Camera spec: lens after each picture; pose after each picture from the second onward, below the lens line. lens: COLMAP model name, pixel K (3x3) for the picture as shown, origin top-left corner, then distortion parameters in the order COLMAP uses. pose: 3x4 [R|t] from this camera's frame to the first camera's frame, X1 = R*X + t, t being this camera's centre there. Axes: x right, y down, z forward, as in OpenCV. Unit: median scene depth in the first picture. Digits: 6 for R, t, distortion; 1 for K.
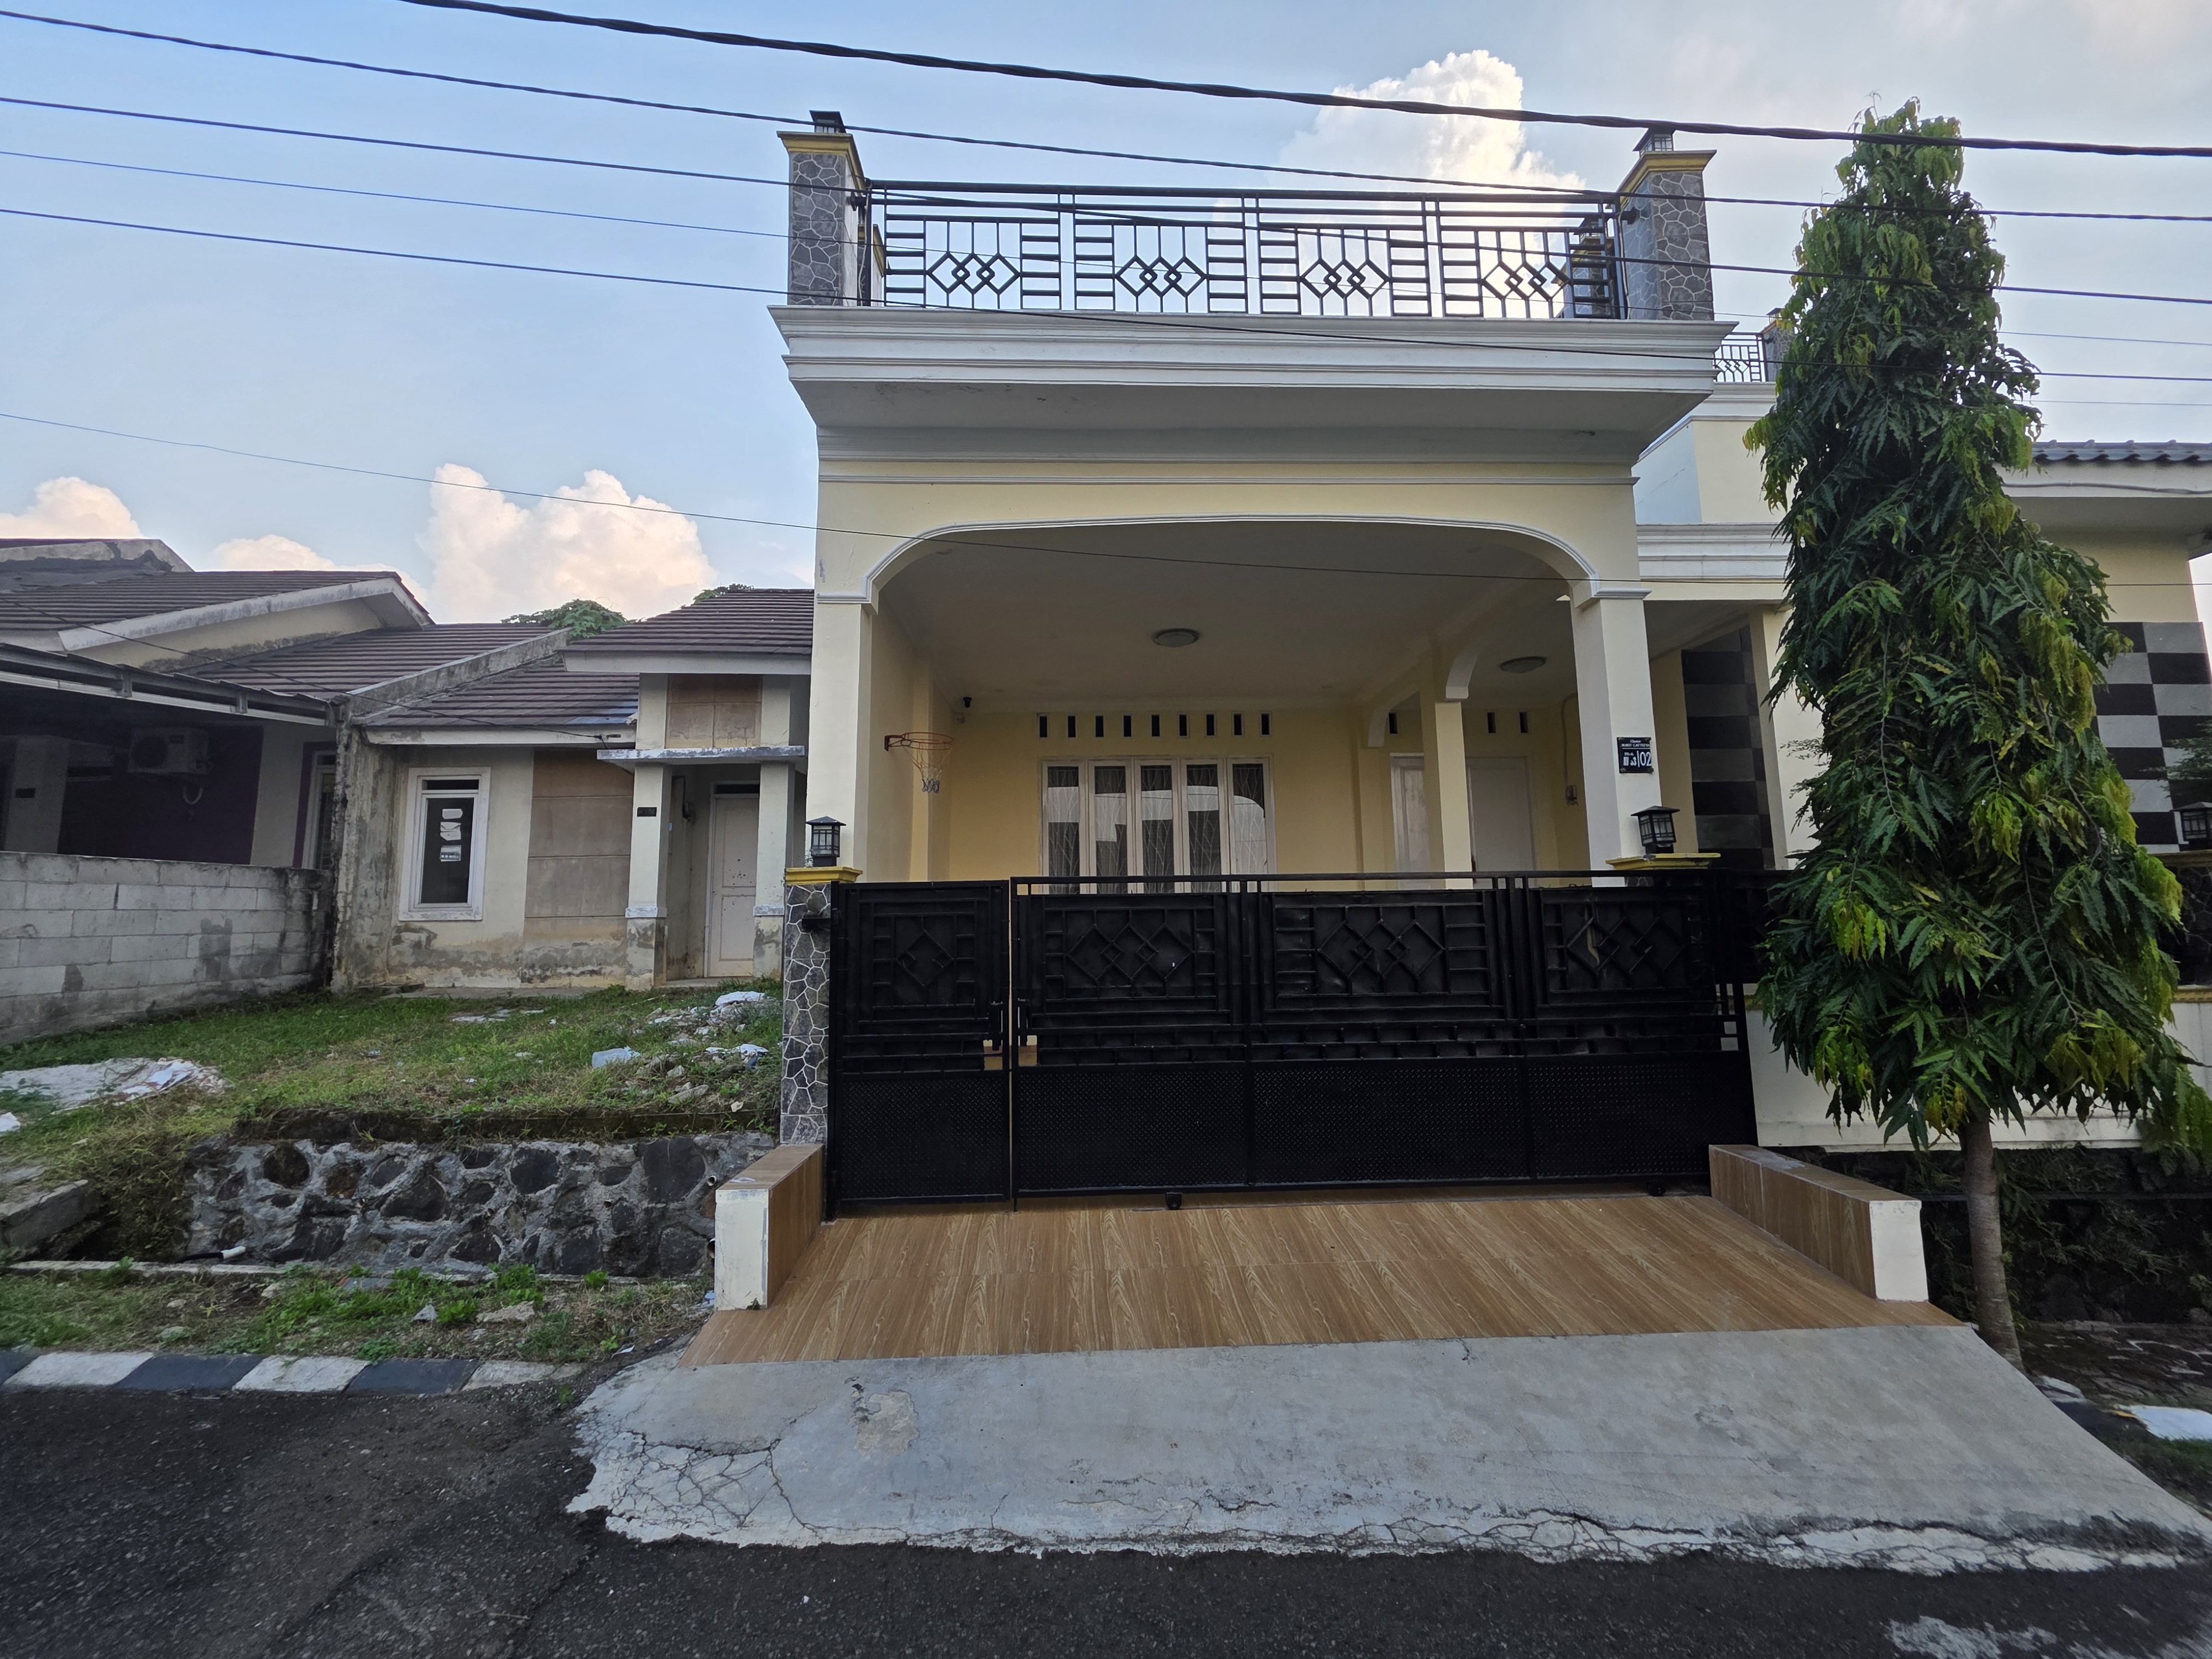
lens RADIAL K [[886.5, 0, 1100.1], [0, 886.5, 815.6], [0, 0, 1]] dist [0.001476, -0.000463]
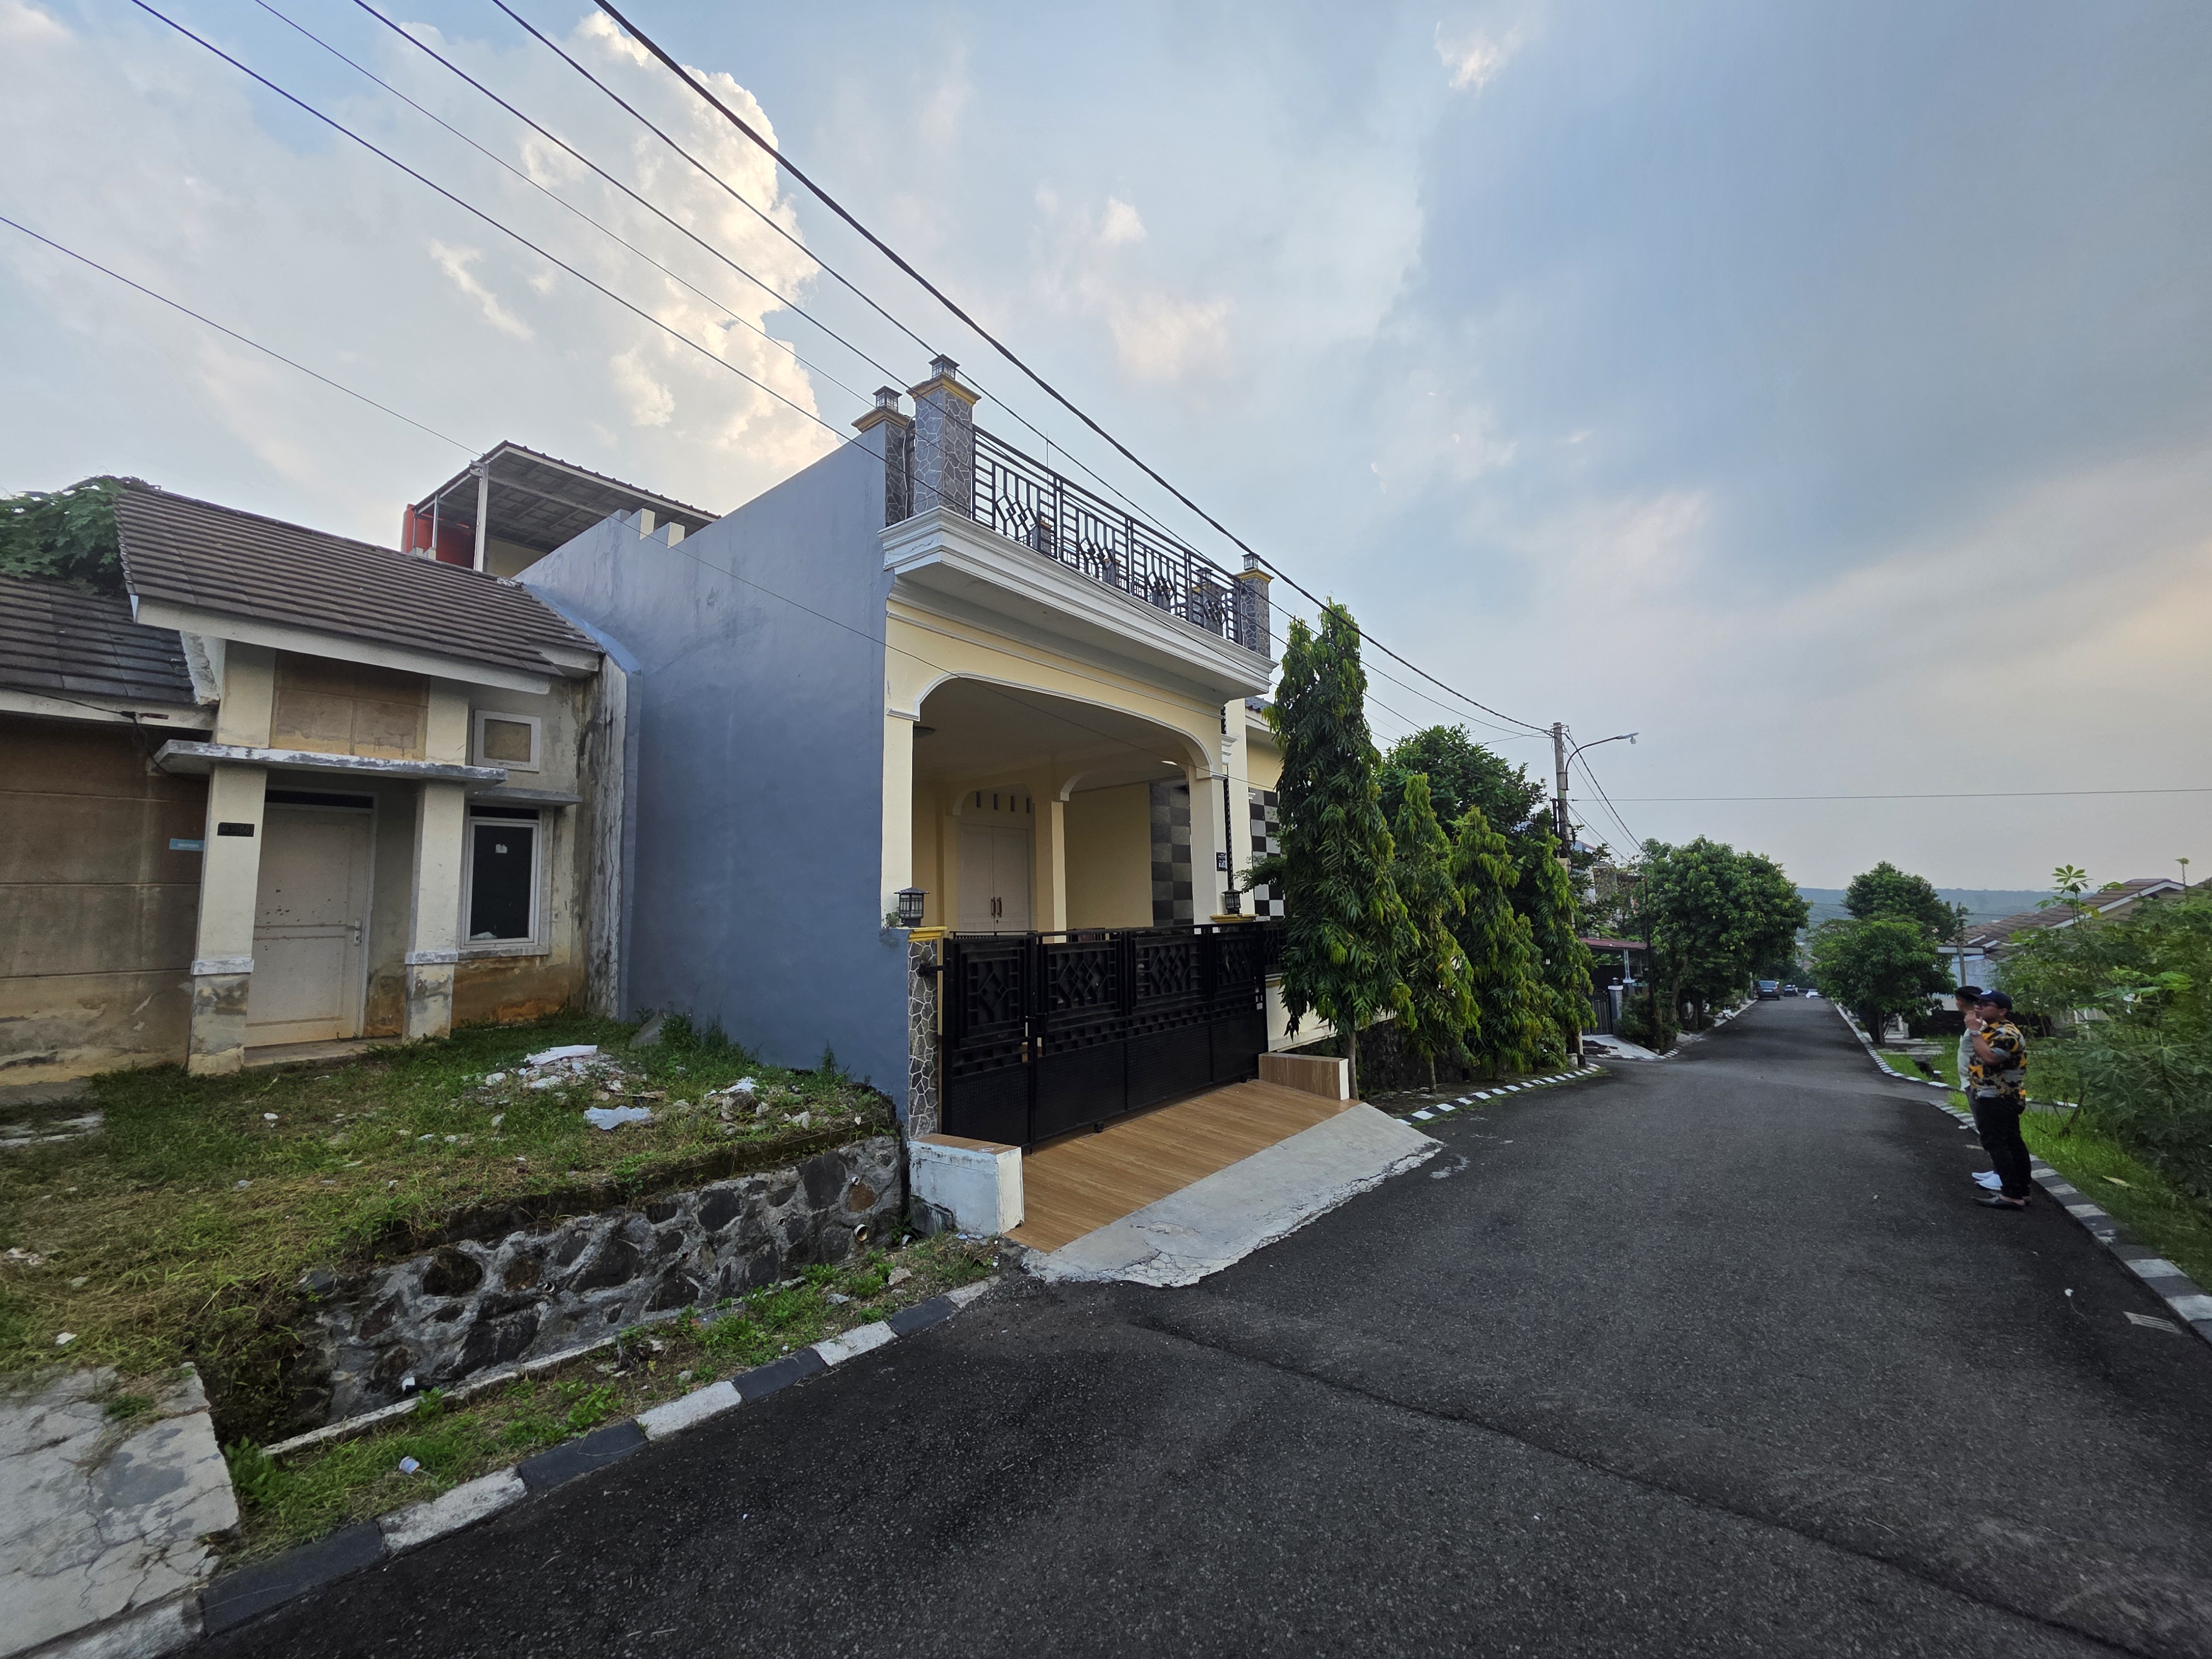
lens RADIAL K [[886.5, 0, 1100.1], [0, 886.5, 815.6], [0, 0, 1]] dist [0.001476, -0.000463]
pose [[0.641858, 0.084042, 0.762205, -1.185249], [-0.073548, 0.996141, -0.047901, -0.064810], [-0.763289, -0.025313, 0.645561, -0.054218]]
